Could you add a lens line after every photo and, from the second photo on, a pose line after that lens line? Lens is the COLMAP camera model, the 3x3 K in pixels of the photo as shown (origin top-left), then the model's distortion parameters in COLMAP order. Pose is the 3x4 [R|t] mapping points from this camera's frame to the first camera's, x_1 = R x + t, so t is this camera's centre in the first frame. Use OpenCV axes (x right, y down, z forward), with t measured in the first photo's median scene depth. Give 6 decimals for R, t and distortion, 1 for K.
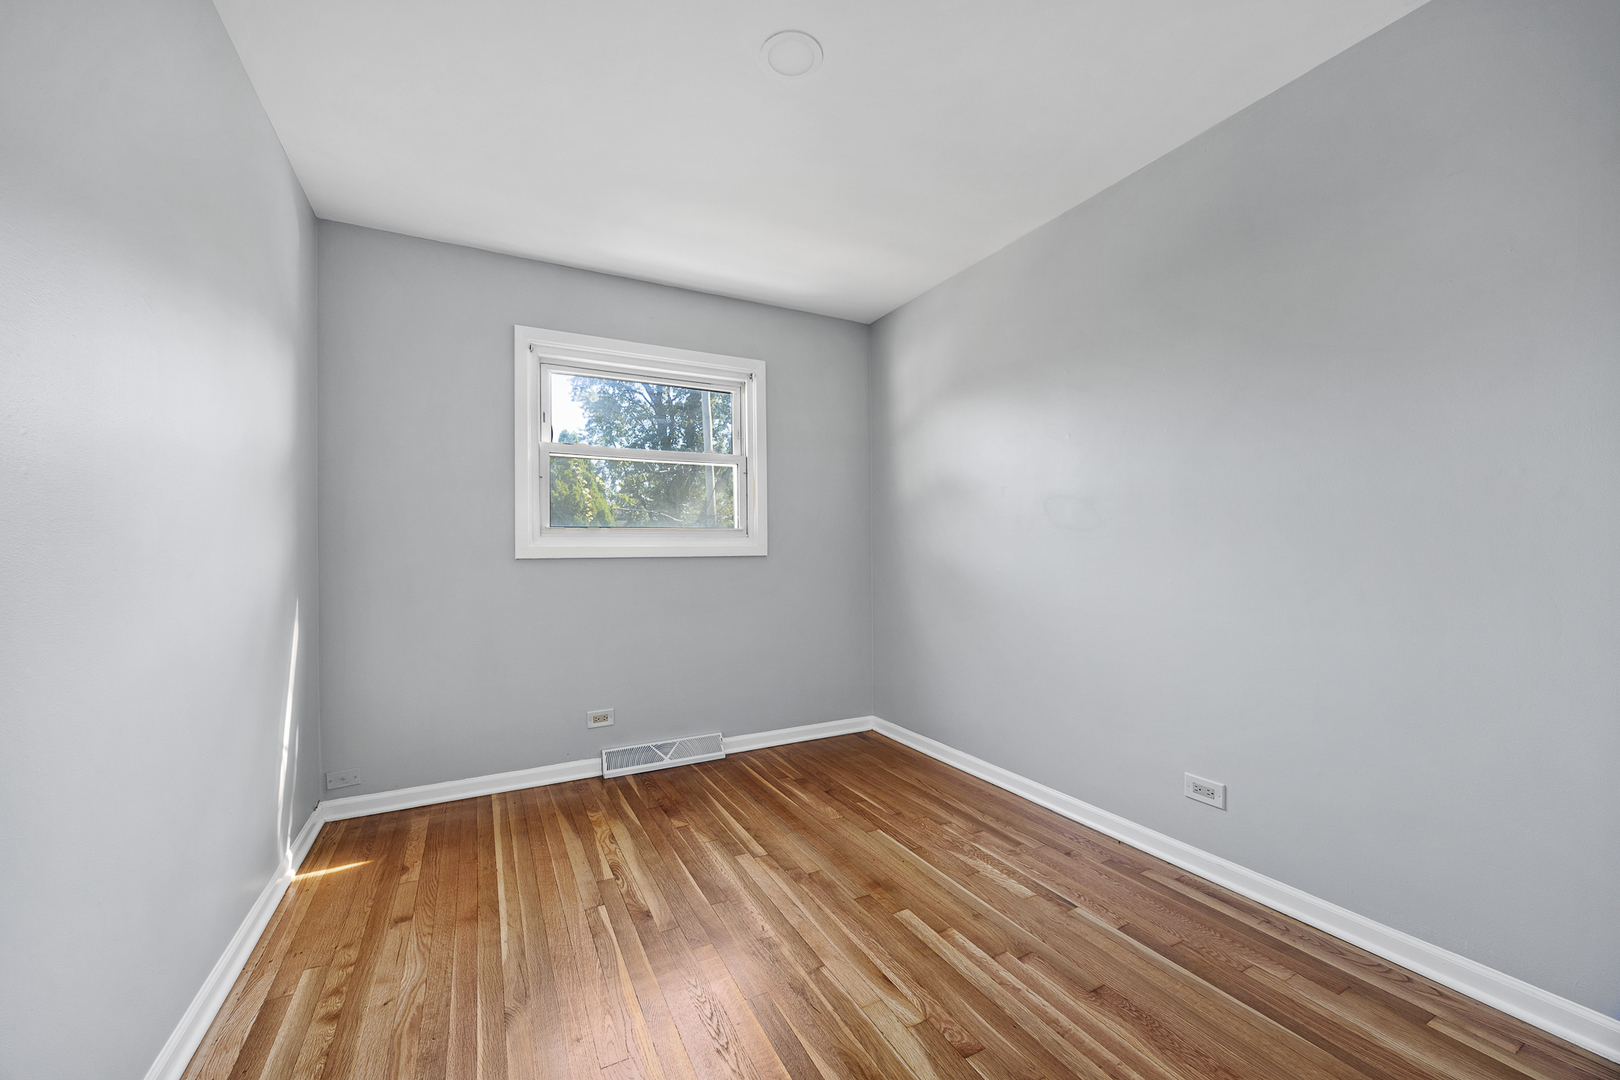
lens RADIAL K [[618.2, 0, 810.6], [0, 618.2, 540.5], [0, 0, 1]] dist [-0.005593, 0.000740]
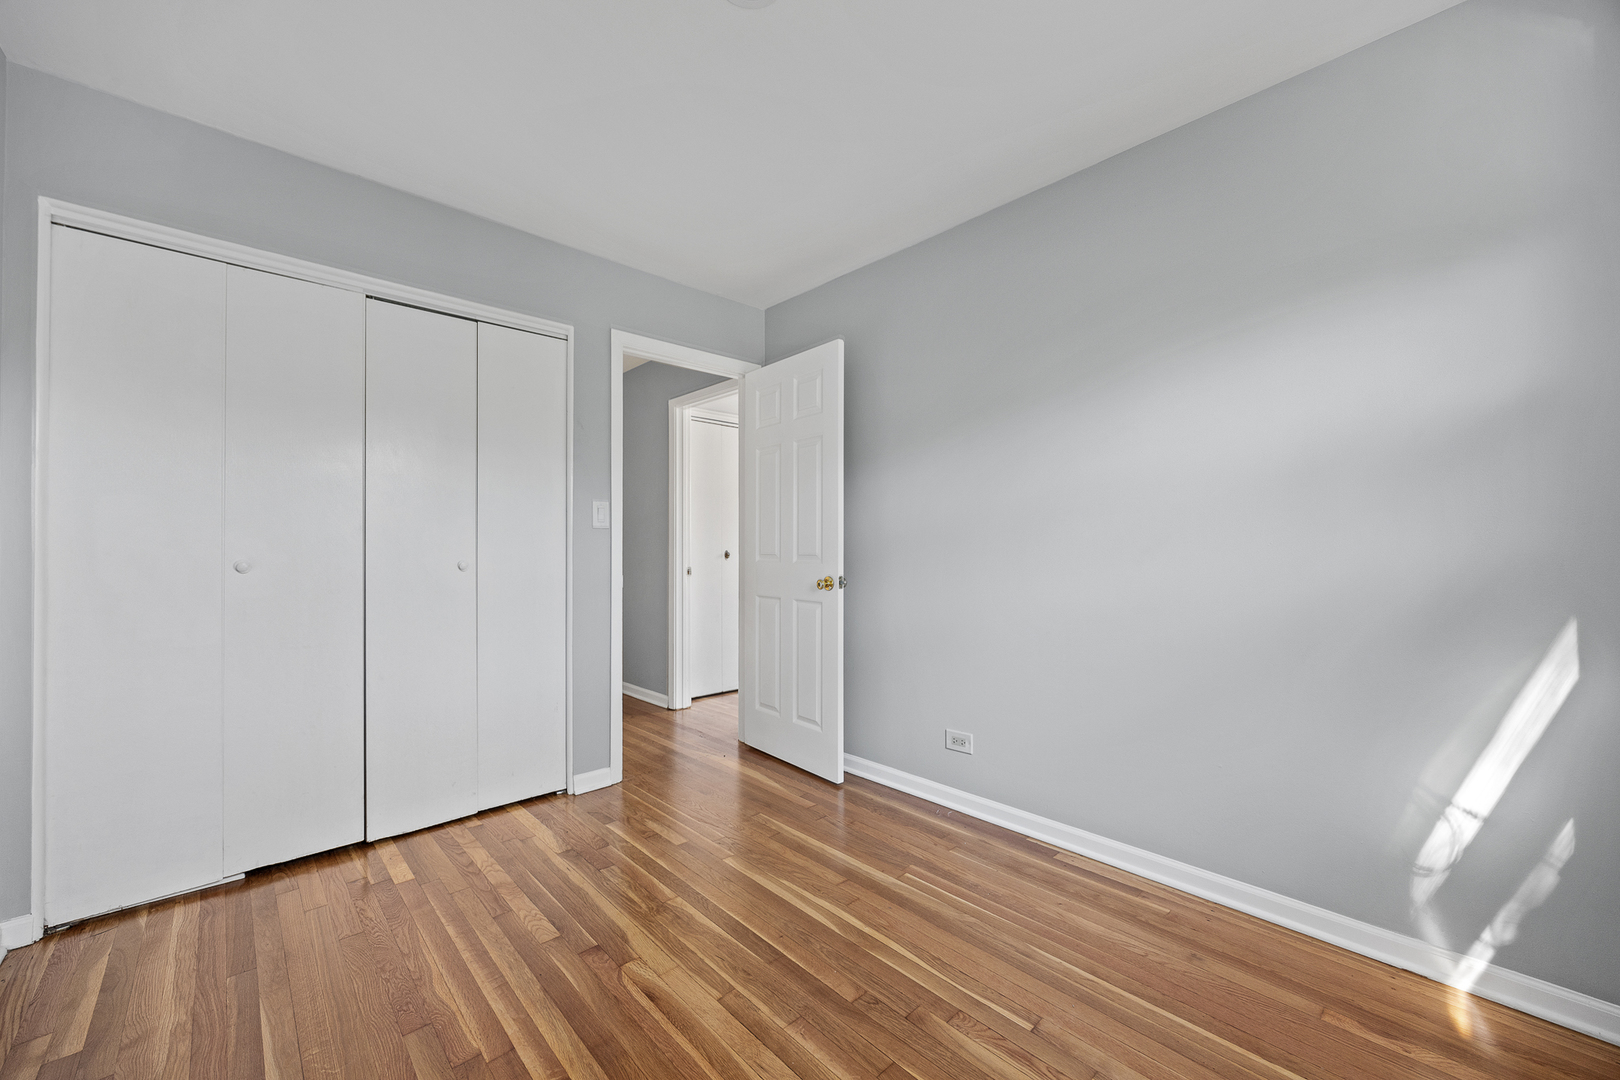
lens RADIAL K [[618.2, 0, 815.2], [0, 618.2, 539.5], [0, 0, 1]] dist [-0.005593, 0.000740]
pose [[-0.964225, 0.012790, -0.264775, 0.122471], [0.015647, 0.999840, -0.008683, 0.009160], [0.264622, -0.012516, -0.964271, 2.034766]]
